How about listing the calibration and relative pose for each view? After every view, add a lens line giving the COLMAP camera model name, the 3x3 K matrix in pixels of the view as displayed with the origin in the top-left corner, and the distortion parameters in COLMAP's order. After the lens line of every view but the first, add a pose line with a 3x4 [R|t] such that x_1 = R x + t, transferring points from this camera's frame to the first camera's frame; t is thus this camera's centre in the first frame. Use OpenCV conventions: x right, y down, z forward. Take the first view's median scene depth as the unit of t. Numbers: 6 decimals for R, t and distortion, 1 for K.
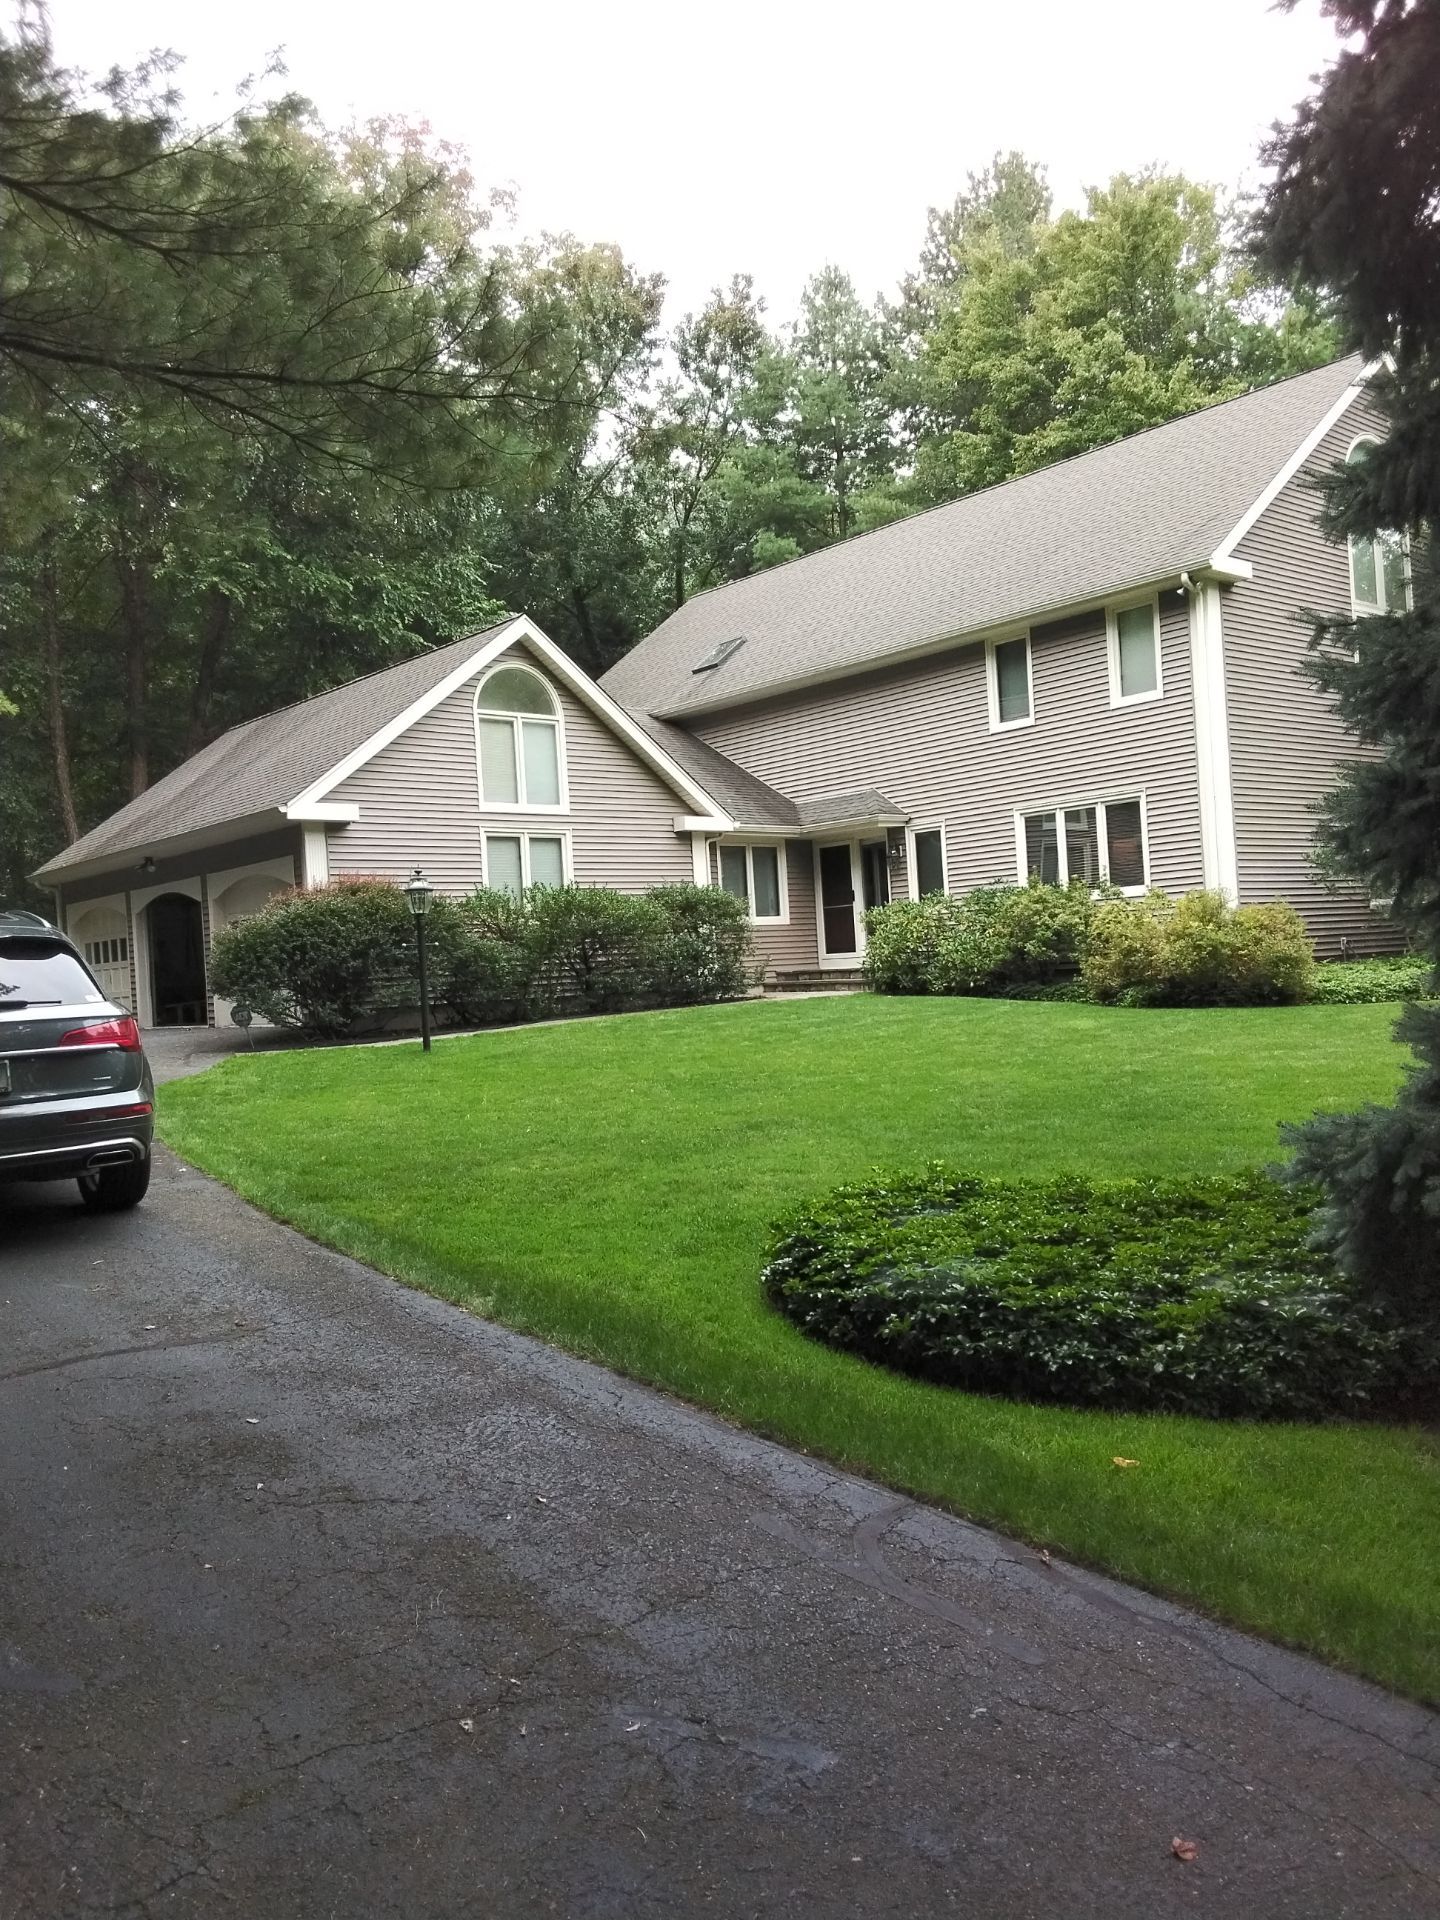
lens RADIAL K [[1488.3, 0, 720.0], [0, 1488.3, 960.0], [0, 0, 1]] dist [0.112074, -0.162536]
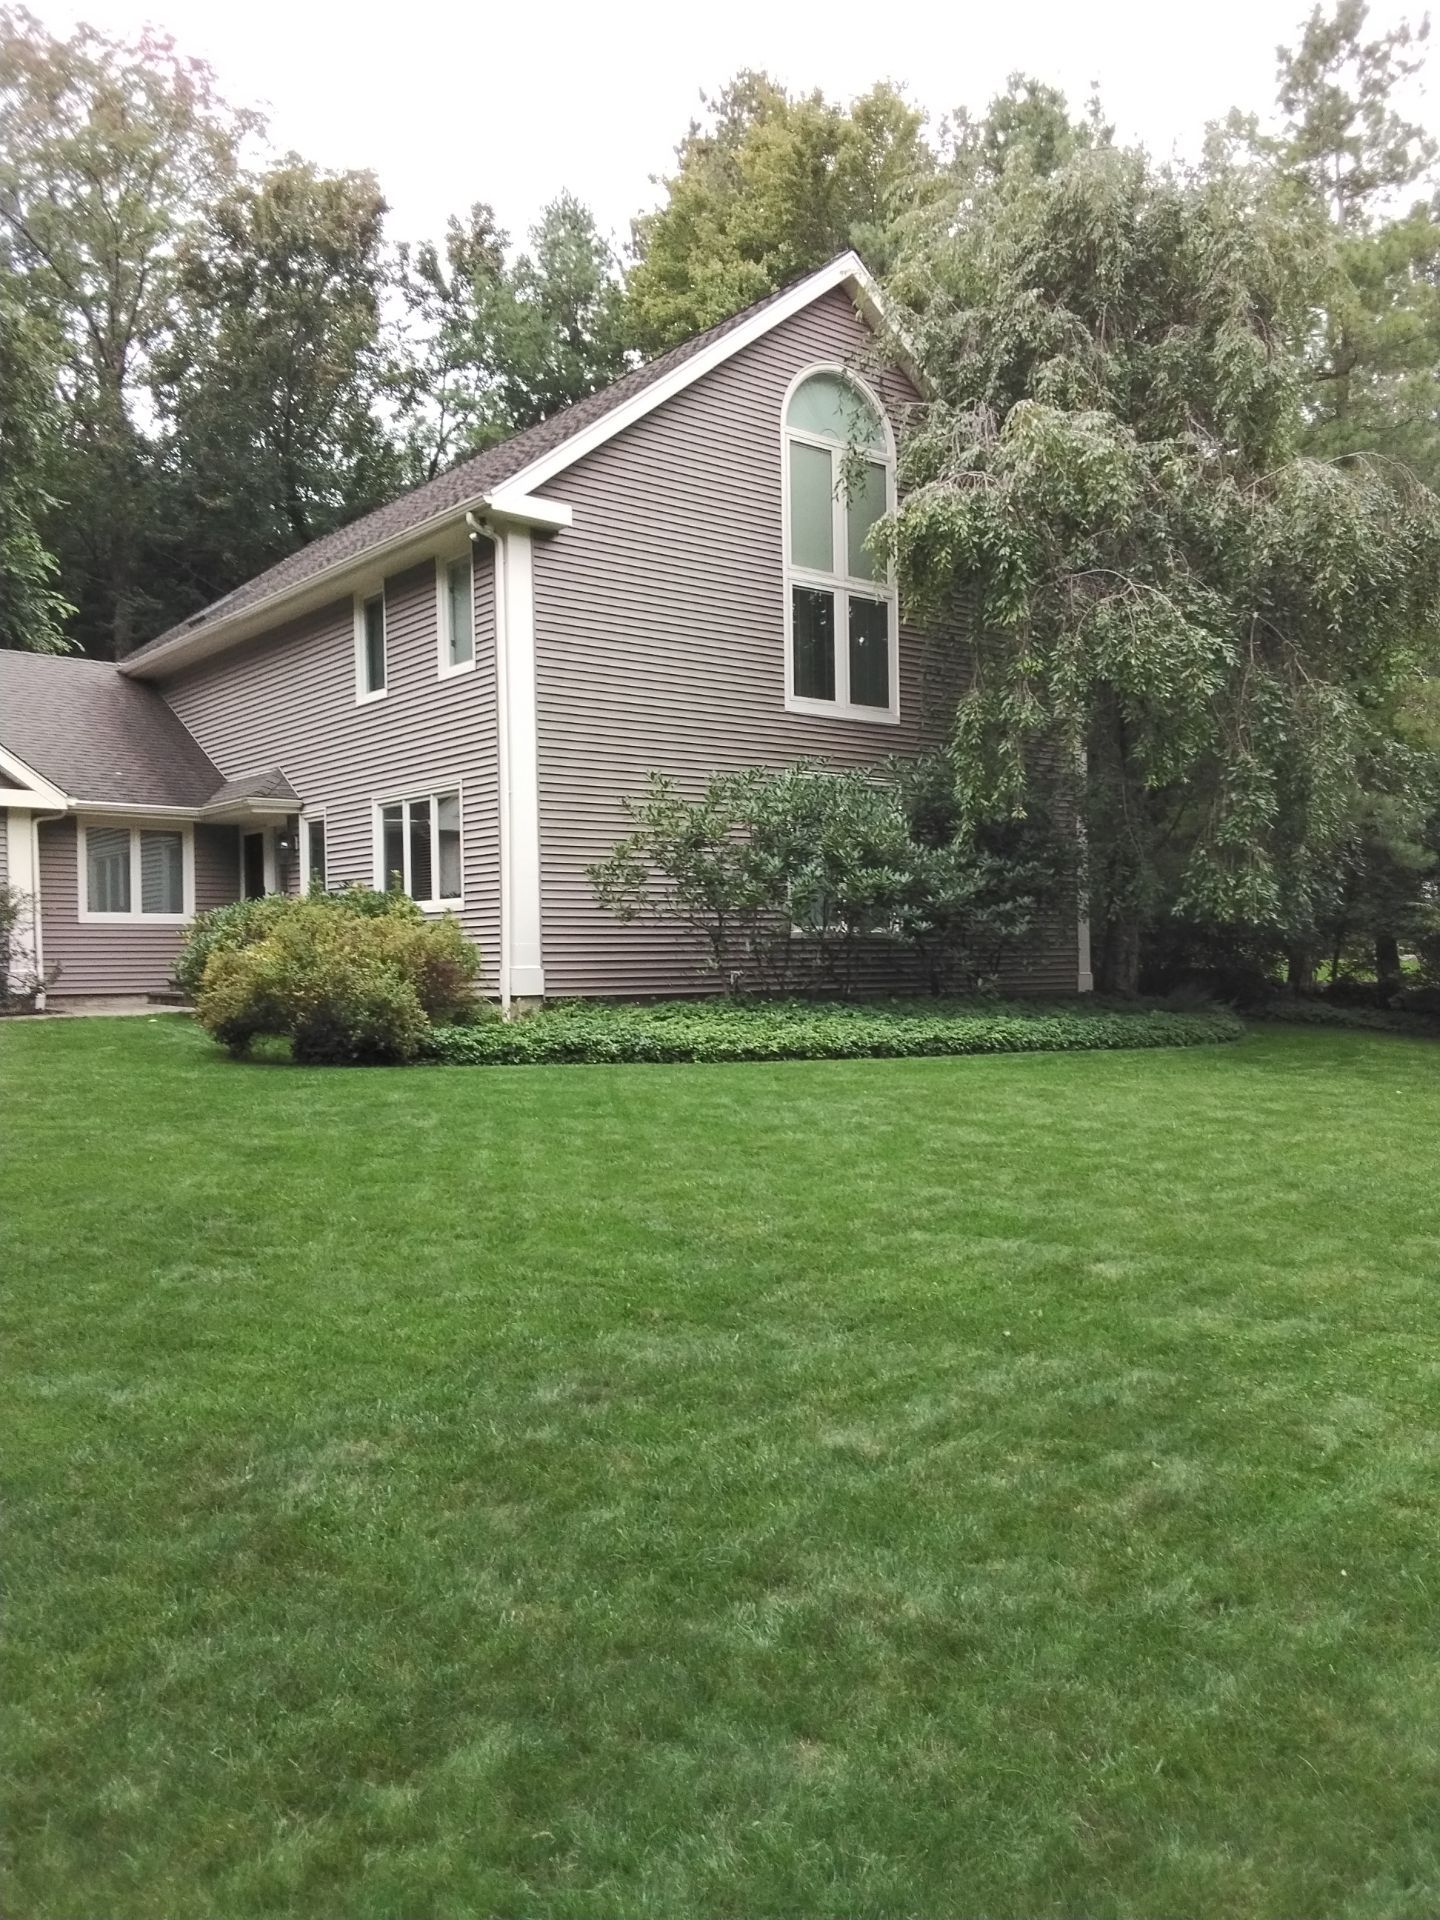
lens RADIAL K [[1488.3, 0, 720.0], [0, 1488.3, 960.0], [0, 0, 1]] dist [0.112074, -0.162536]
pose [[0.998457, 0.043593, -0.034404, 0.419471], [-0.043262, 0.999011, 0.010293, -0.028295], [0.034819, -0.008789, 0.999355, 0.175316]]
